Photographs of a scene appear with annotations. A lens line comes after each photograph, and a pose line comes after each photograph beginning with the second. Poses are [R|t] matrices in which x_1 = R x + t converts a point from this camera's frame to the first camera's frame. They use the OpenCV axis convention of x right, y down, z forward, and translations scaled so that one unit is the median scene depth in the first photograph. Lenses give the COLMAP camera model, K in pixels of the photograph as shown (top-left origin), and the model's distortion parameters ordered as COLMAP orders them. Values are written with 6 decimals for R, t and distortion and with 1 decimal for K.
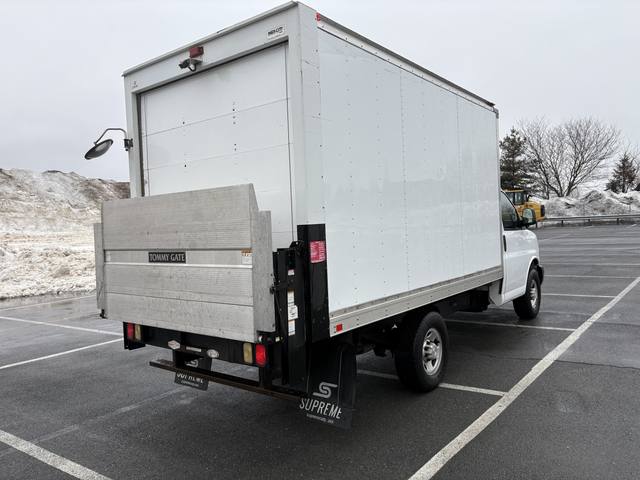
lens RADIAL K [[482.7, 0, 322.0], [0, 482.7, 239.0], [0, 0, 1]] dist [0.034996, -0.009704]
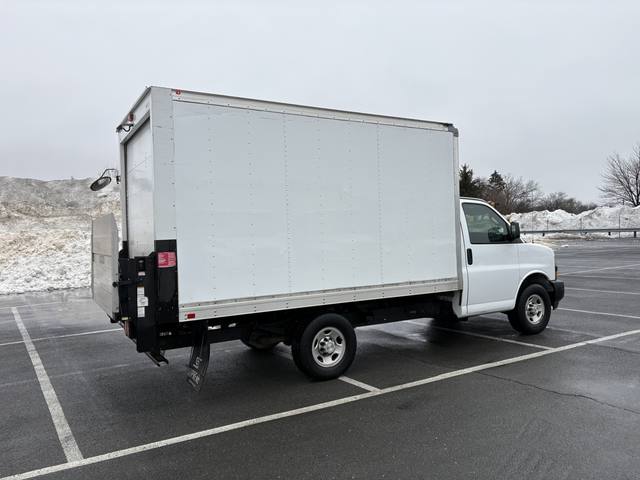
lens RADIAL K [[478.2, 0, 318.6], [0, 478.2, 233.1], [0, 0, 1]] dist [0.031138, -0.005807]
pose [[0.930135, 0.014865, -0.366916, 0.883567], [-0.020976, 0.999700, -0.012674, -0.040779], [0.366617, 0.019485, 0.930168, -0.129516]]
